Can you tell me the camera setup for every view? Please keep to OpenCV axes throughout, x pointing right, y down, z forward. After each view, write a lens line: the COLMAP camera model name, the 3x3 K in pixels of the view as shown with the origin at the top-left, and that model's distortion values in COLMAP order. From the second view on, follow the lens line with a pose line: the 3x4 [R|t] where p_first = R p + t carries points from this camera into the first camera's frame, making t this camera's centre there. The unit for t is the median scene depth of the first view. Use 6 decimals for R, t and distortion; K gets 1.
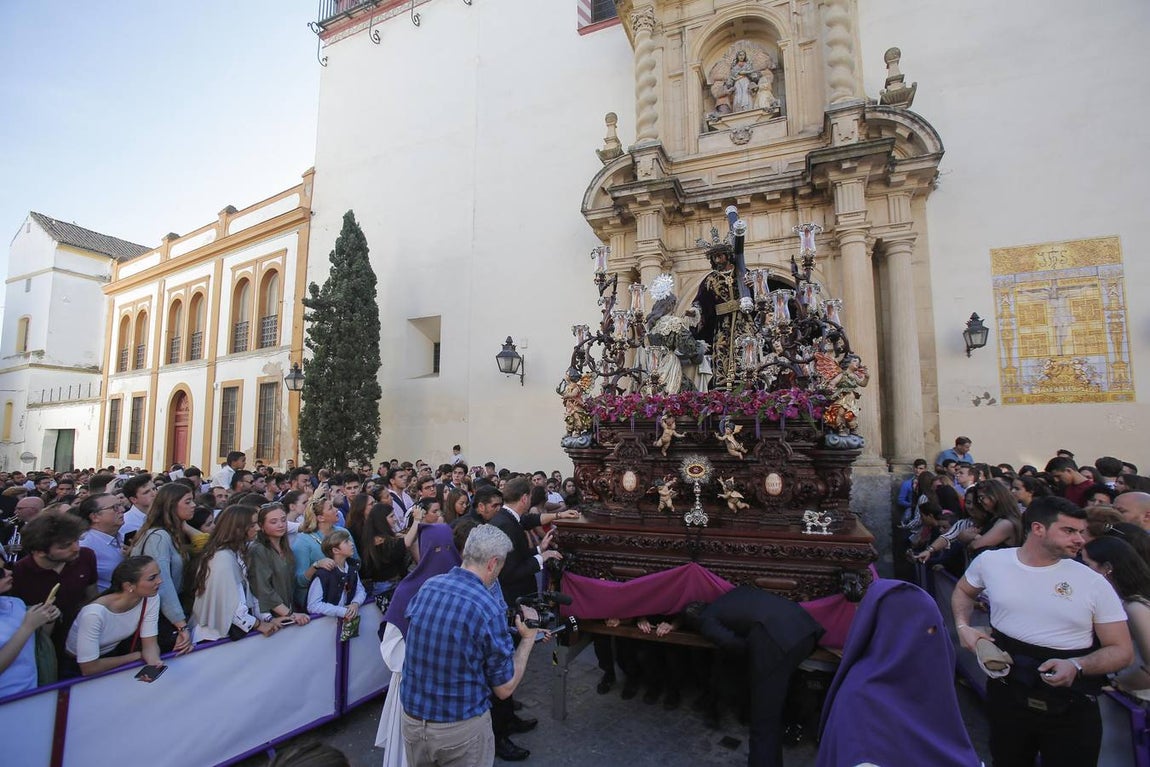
lens RADIAL K [[554.5, 0, 575.0], [0, 554.5, 383.5], [0, 0, 1]] dist [-0.074353, 0.029967]
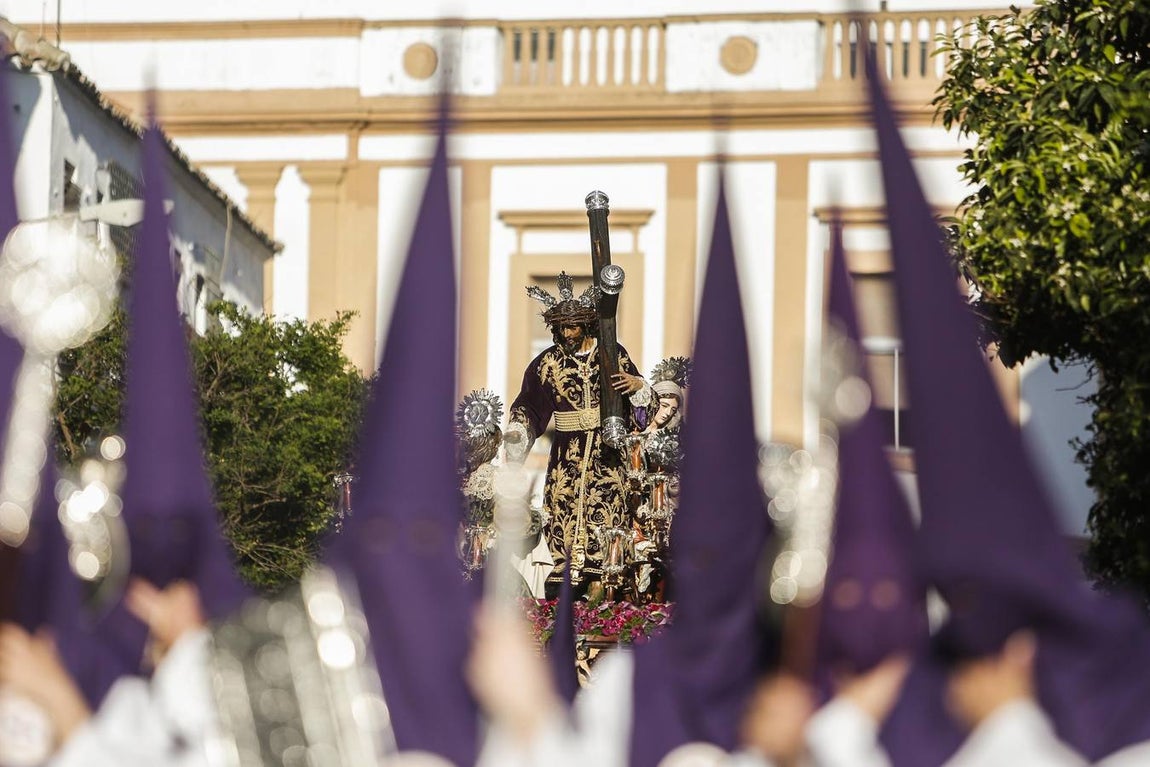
lens RADIAL K [[6436.8, 0, 575.0], [0, 6436.8, 383.5], [0, 0, 1]] dist [1.569761, 9.404407]
pose [[0.952156, 0.049942, 0.301505, -1.644191], [-0.059677, 0.997949, 0.023157, -0.333614], [-0.299730, -0.040042, 0.953183, -5.046667]]
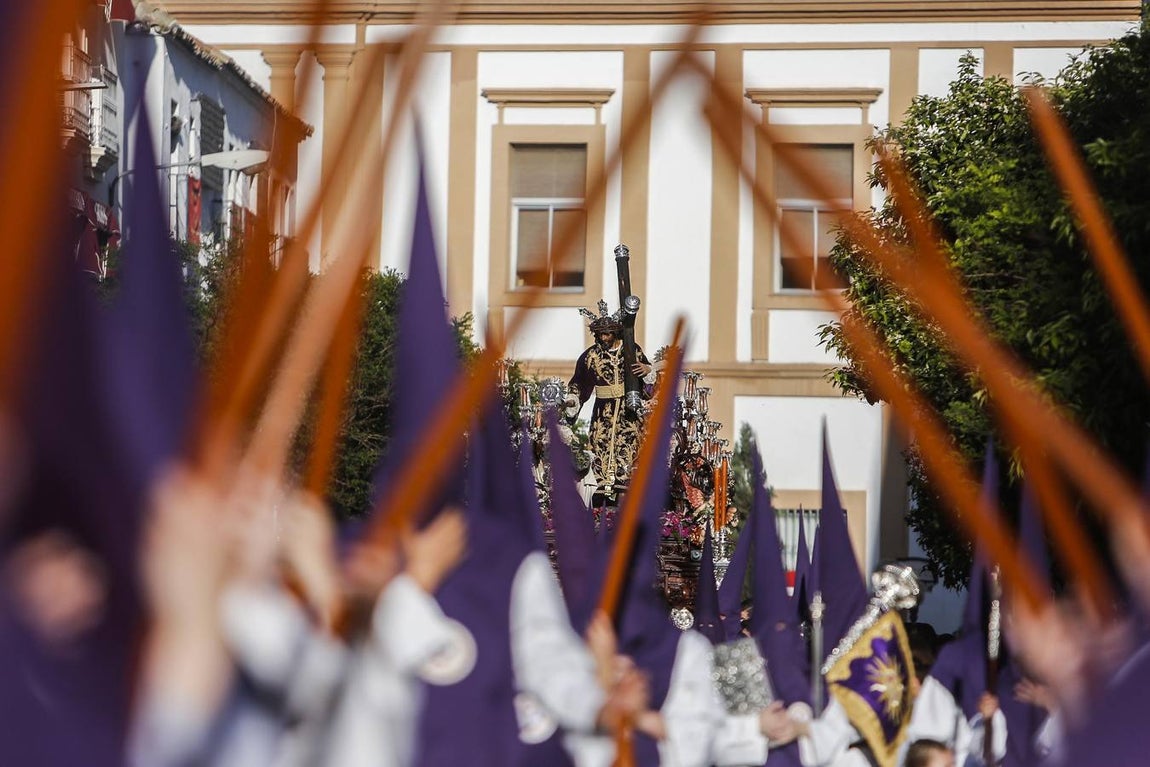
lens RADIAL K [[6436.8, 0, 575.0], [0, 6436.8, 383.5], [0, 0, 1]] dist [1.569761, 9.404407]
pose [[0.948422, 0.038288, 0.314690, -2.979922], [-0.060911, 0.996193, 0.062368, -0.796616], [-0.311104, -0.078319, 0.947143, -8.609155]]
